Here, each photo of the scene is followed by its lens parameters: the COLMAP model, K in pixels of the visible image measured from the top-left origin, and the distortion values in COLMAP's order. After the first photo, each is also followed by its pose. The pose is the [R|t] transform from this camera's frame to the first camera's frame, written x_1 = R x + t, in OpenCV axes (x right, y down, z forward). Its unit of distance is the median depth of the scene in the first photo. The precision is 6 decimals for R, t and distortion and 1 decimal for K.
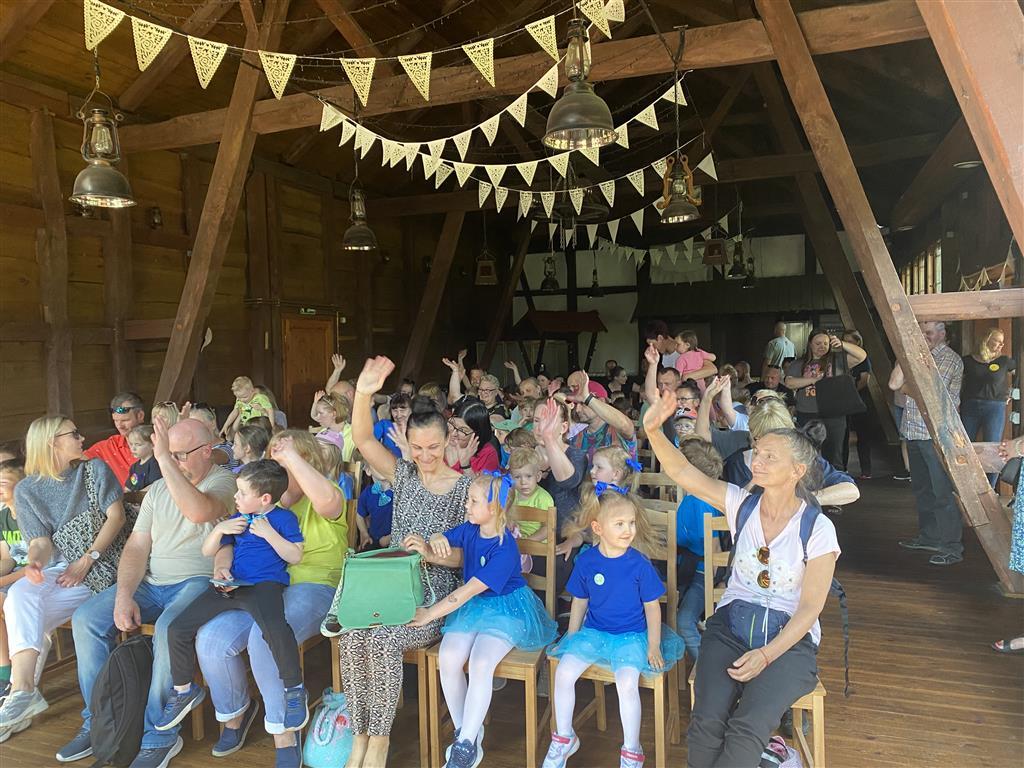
lens RADIAL K [[778.0, 0, 509.3], [0, 778.0, 385.5], [0, 0, 1]] dist [0.044009, -0.051908]
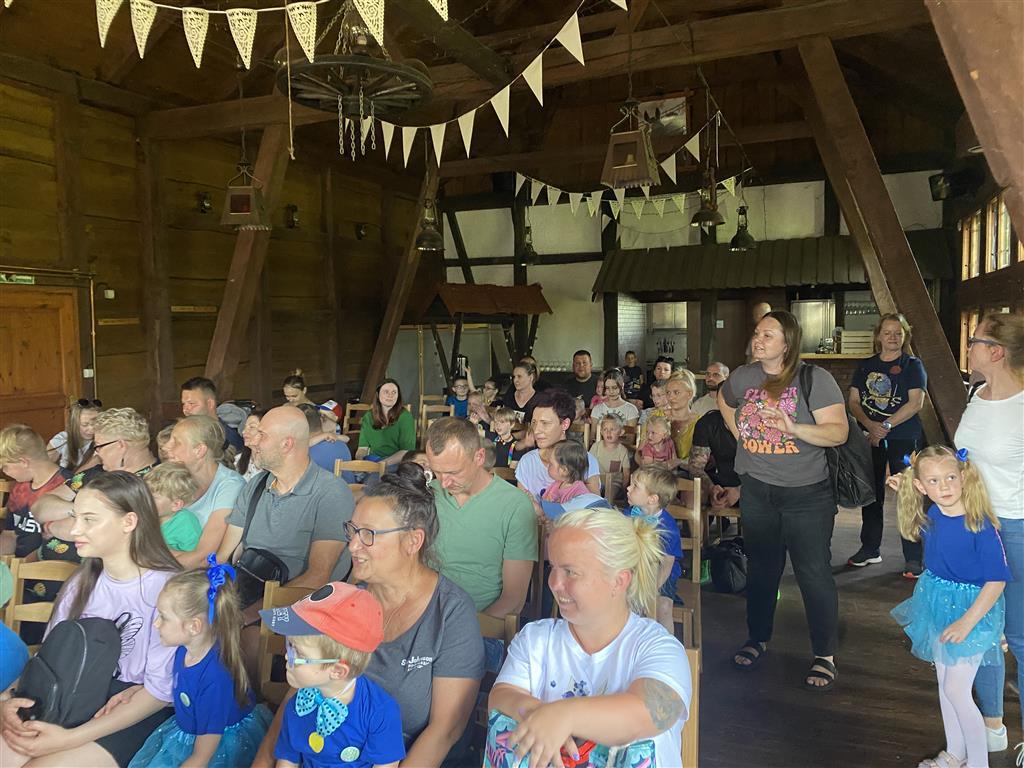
lens RADIAL K [[778.0, 0, 516.4], [0, 778.0, 381.0], [0, 0, 1]] dist [0.044009, -0.051908]
pose [[0.999731, 0.005727, -0.022466, 0.113236], [-0.005252, 0.999762, 0.021158, -0.020739], [0.022582, -0.021035, 0.999524, 0.272081]]
